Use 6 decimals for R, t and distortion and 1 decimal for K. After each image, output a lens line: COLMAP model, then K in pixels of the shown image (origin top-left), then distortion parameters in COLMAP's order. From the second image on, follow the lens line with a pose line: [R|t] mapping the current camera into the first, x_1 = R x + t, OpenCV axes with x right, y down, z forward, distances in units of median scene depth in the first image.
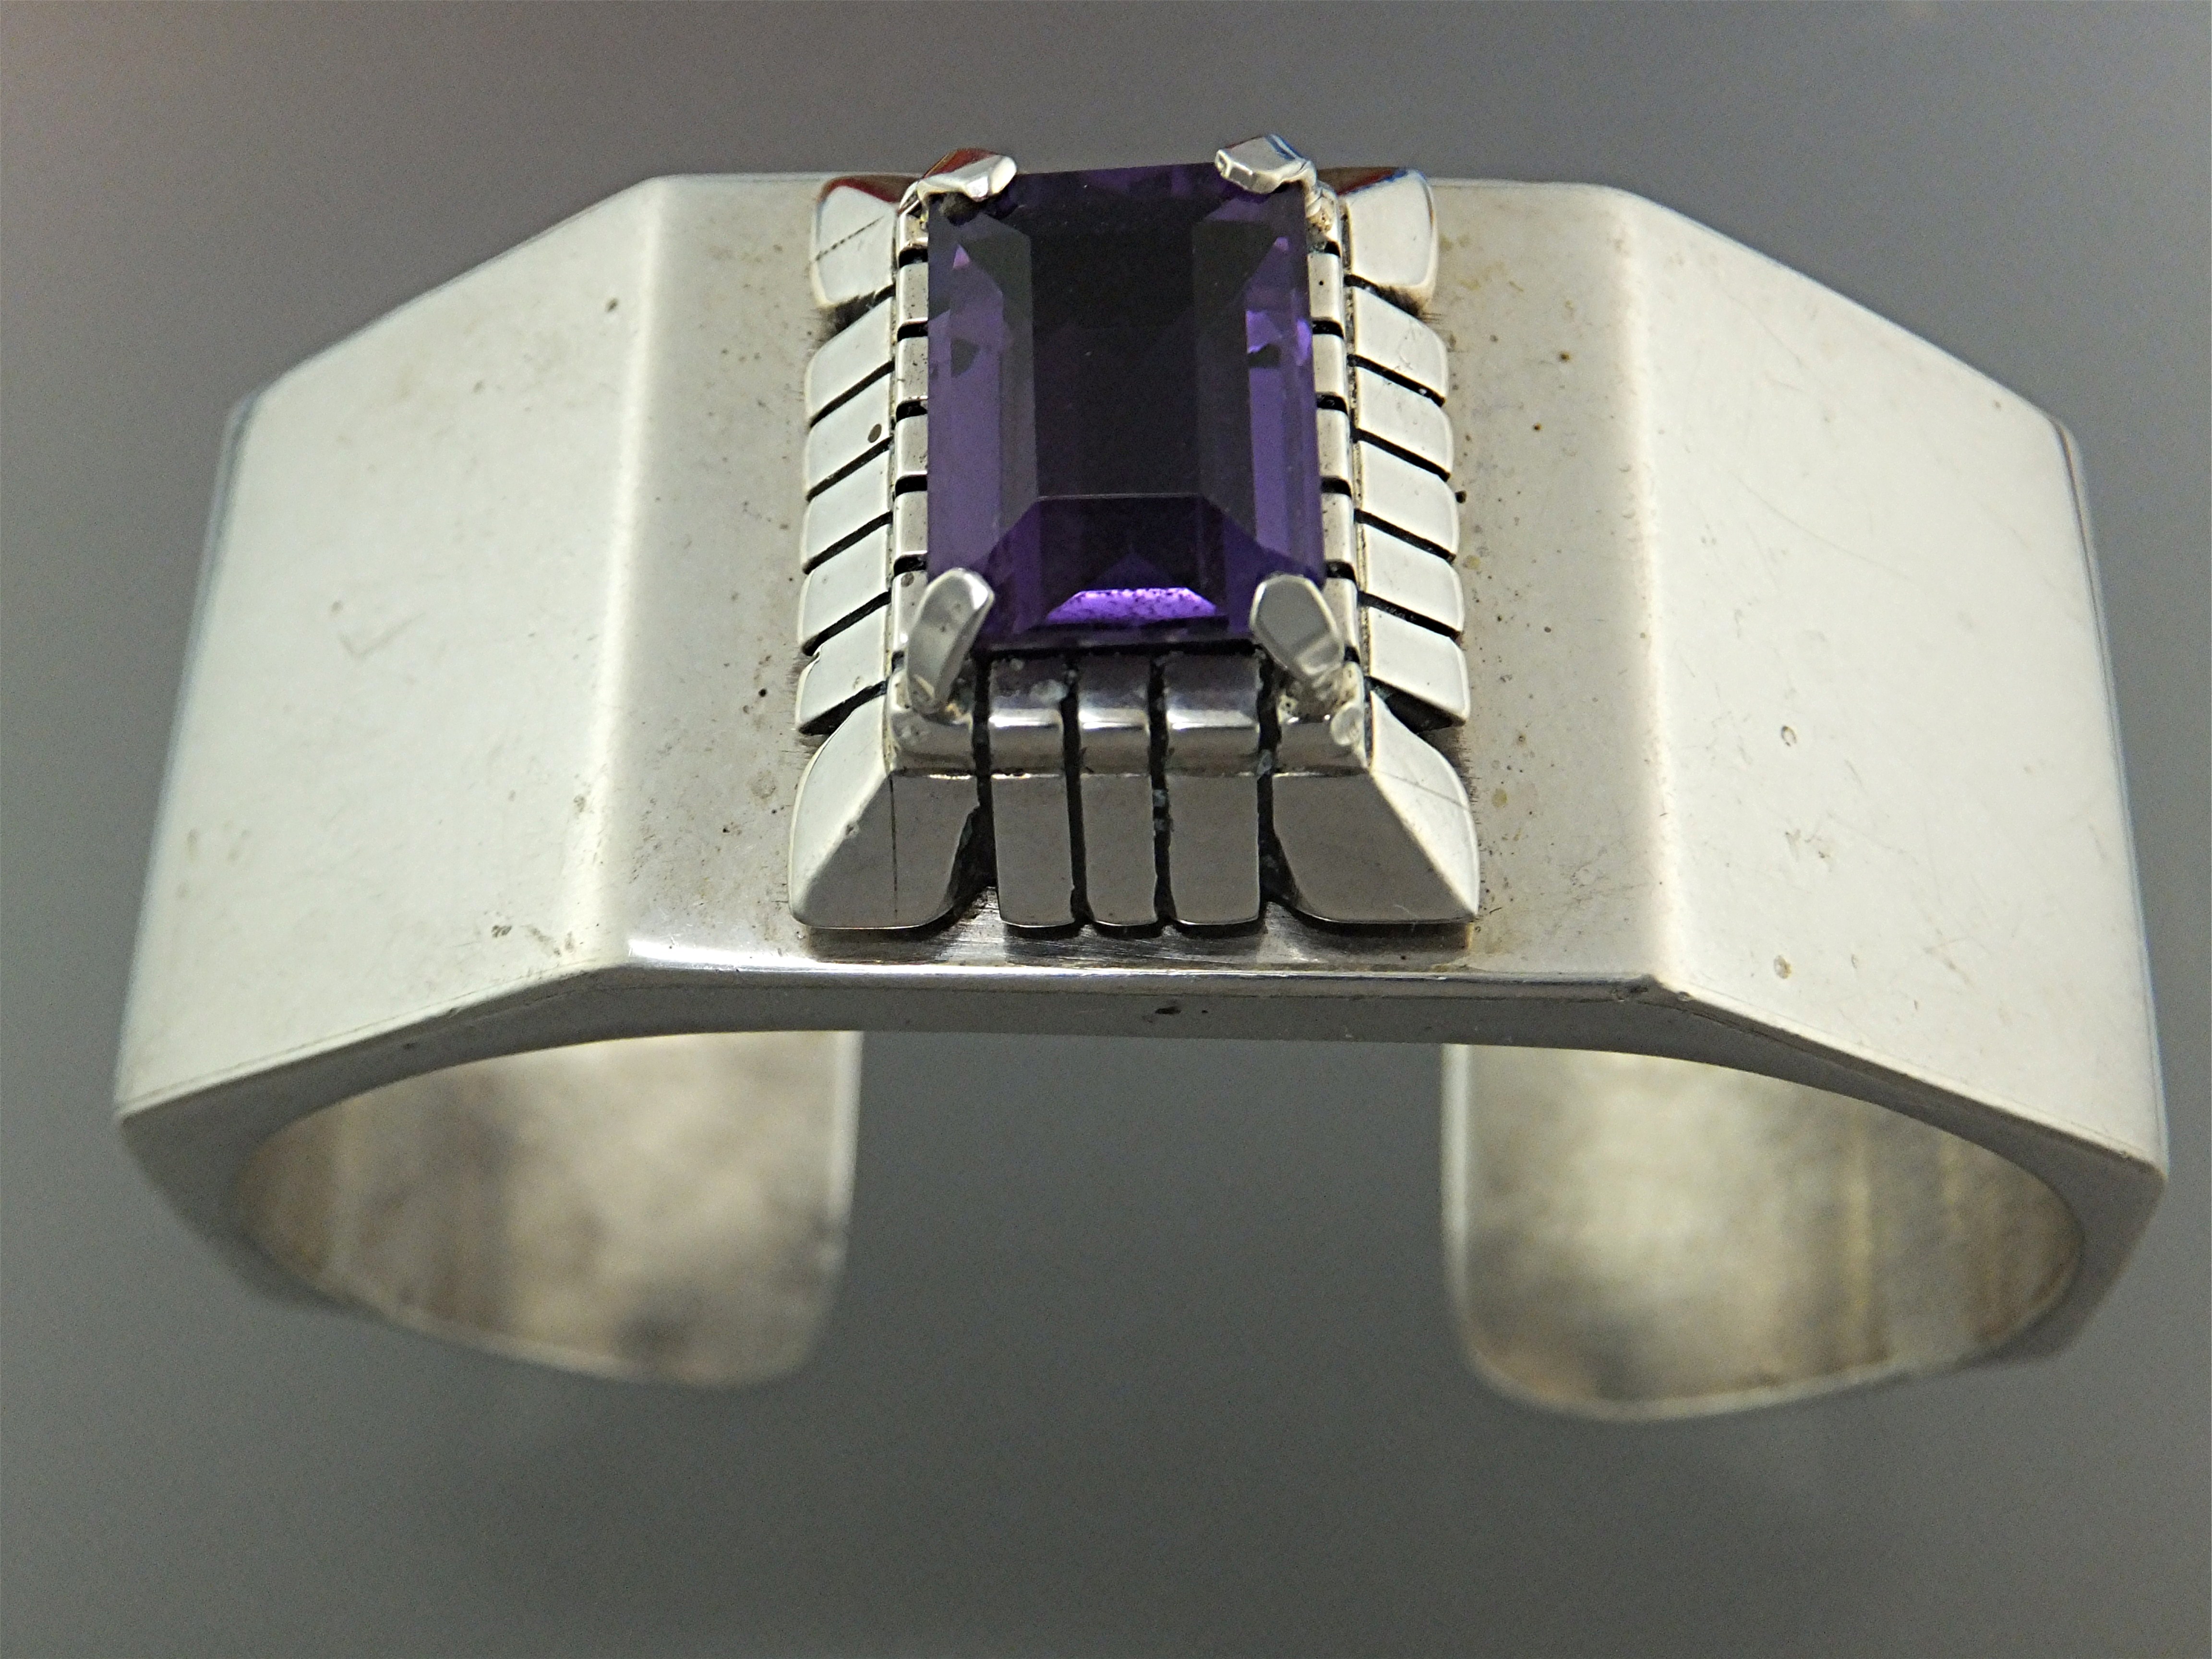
lens RADIAL K [[3659.9, 0, 1110.0], [0, 3659.9, 764.4], [0, 0, 1]] dist [0.020667, -0.101035]
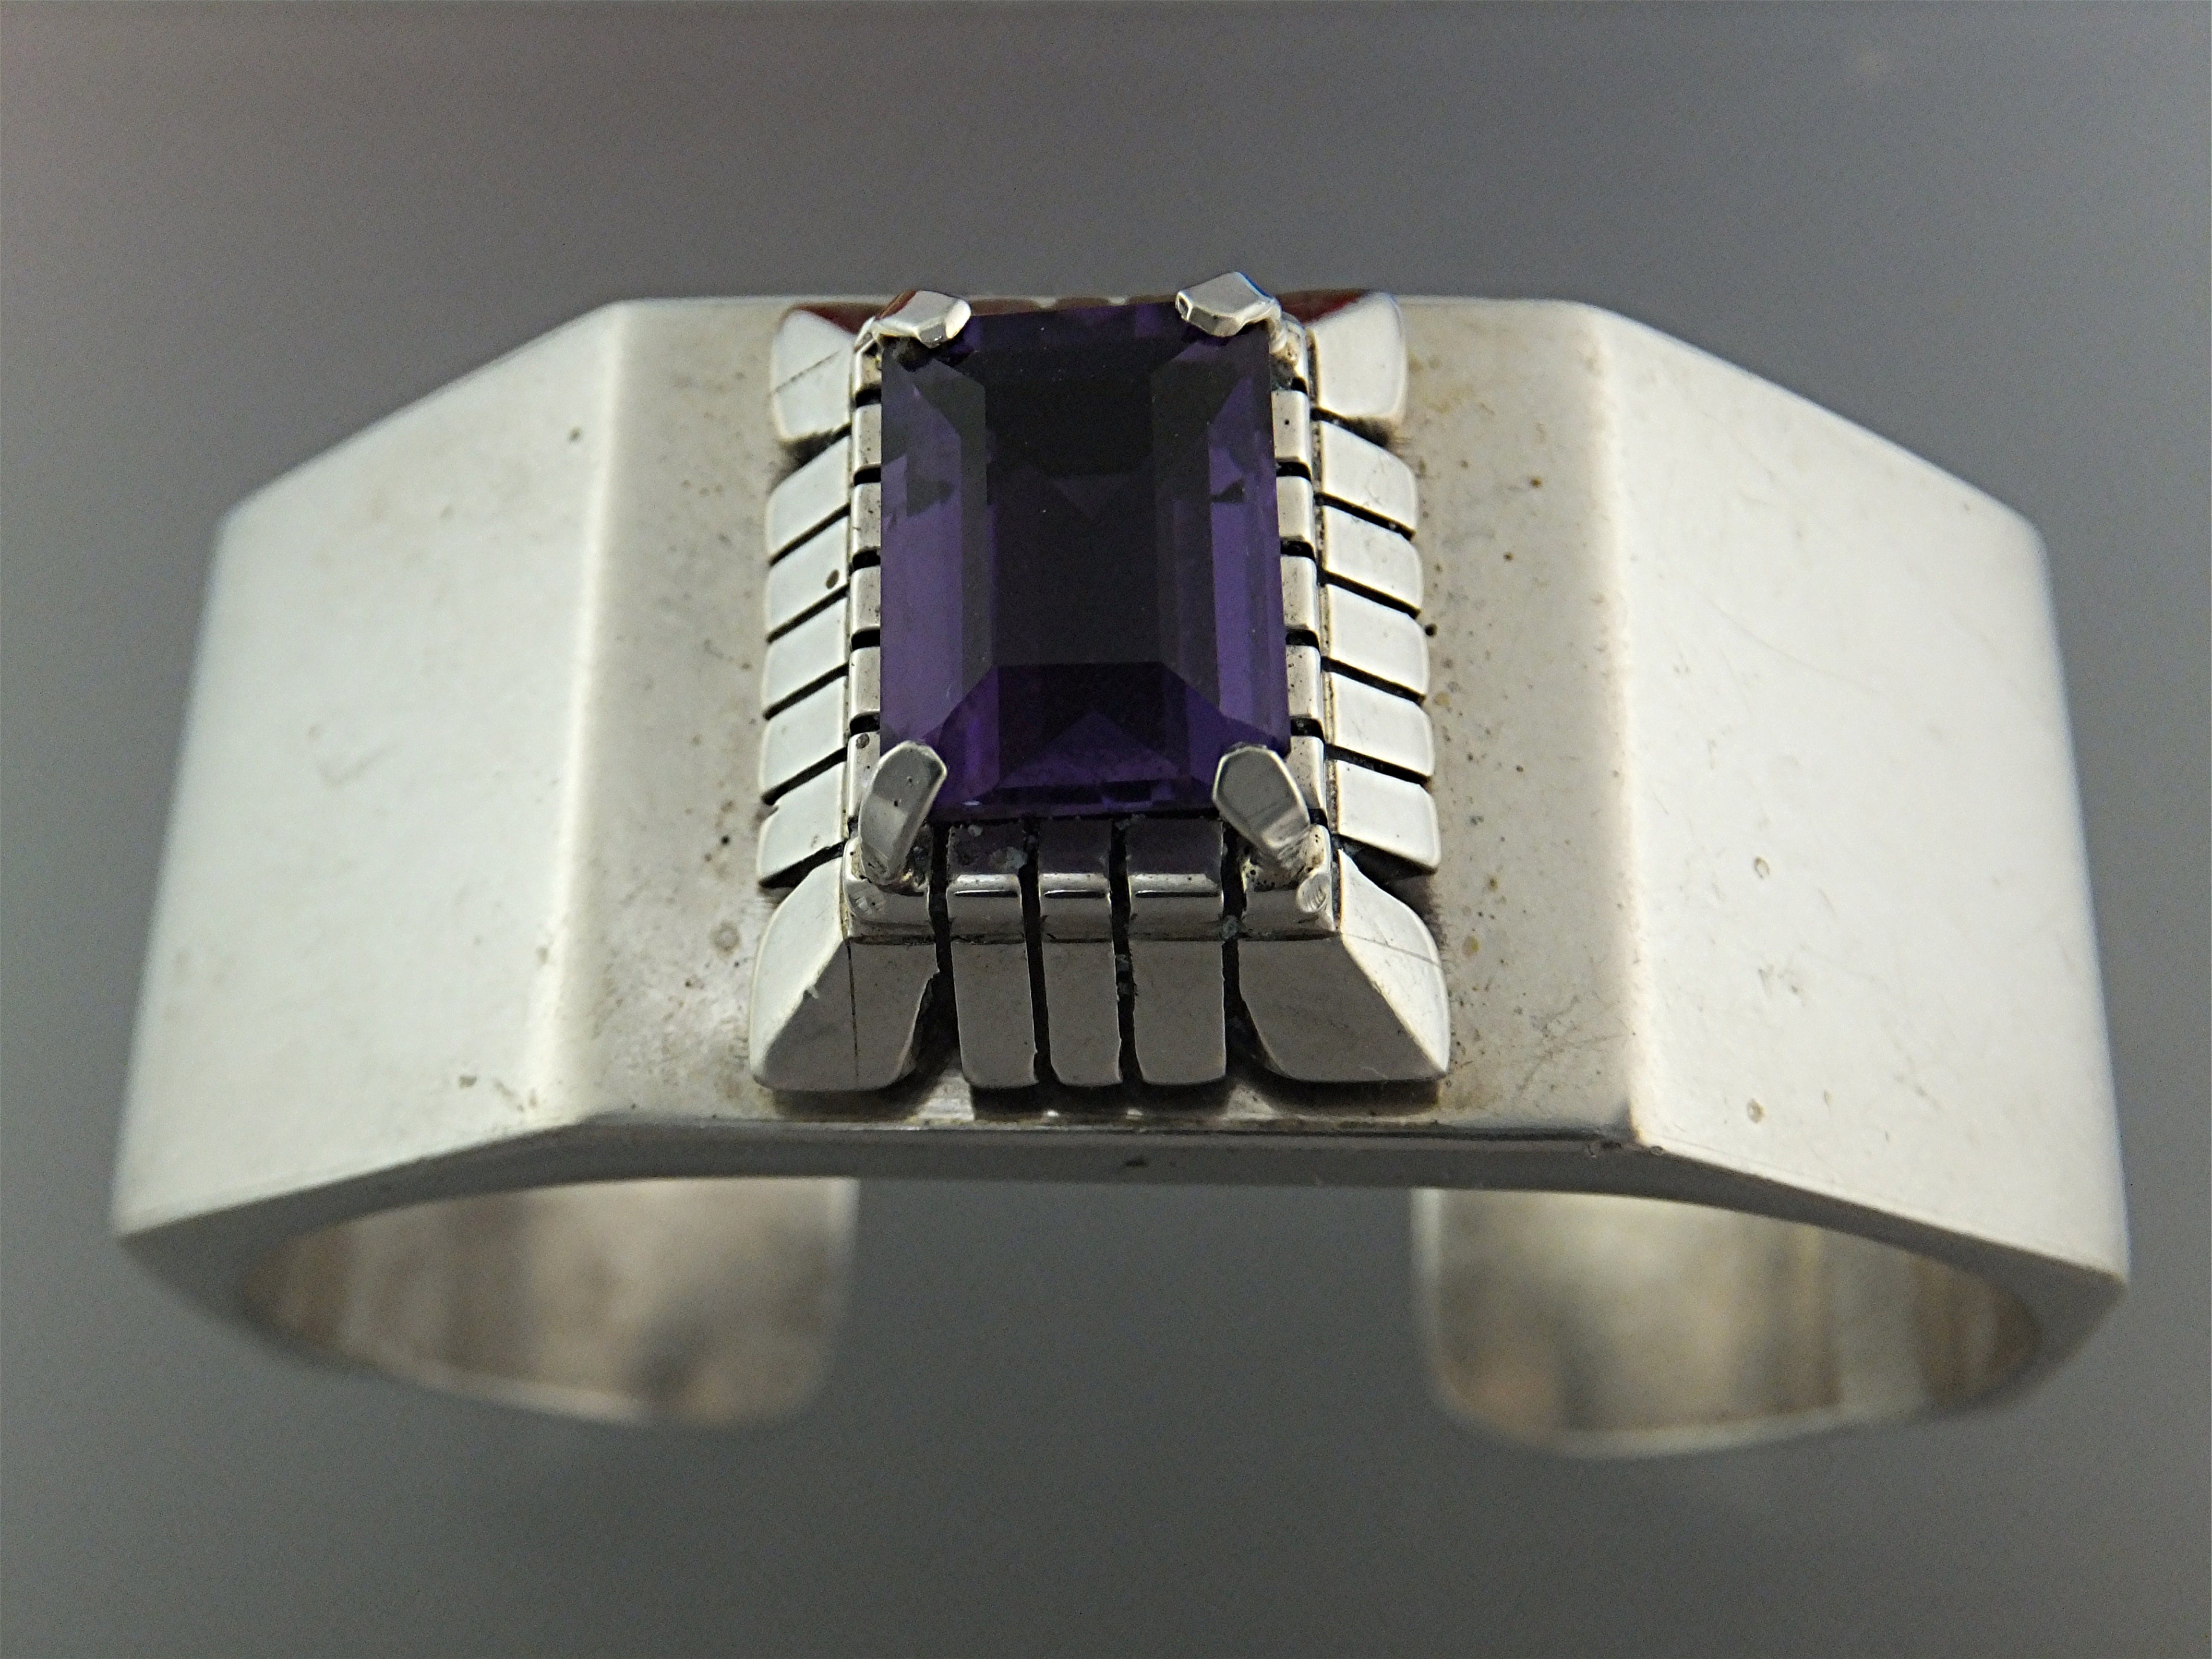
lens RADIAL K [[2989.9, 0, 1106.0], [0, 2989.9, 829.5], [0, 0, 1]] dist [-0.022462, 0.020422]
pose [[0.999877, -0.007793, -0.013622, 0.019387], [0.008820, 0.996989, 0.077036, -0.084482], [0.012980, -0.077146, 0.996935, 0.197293]]
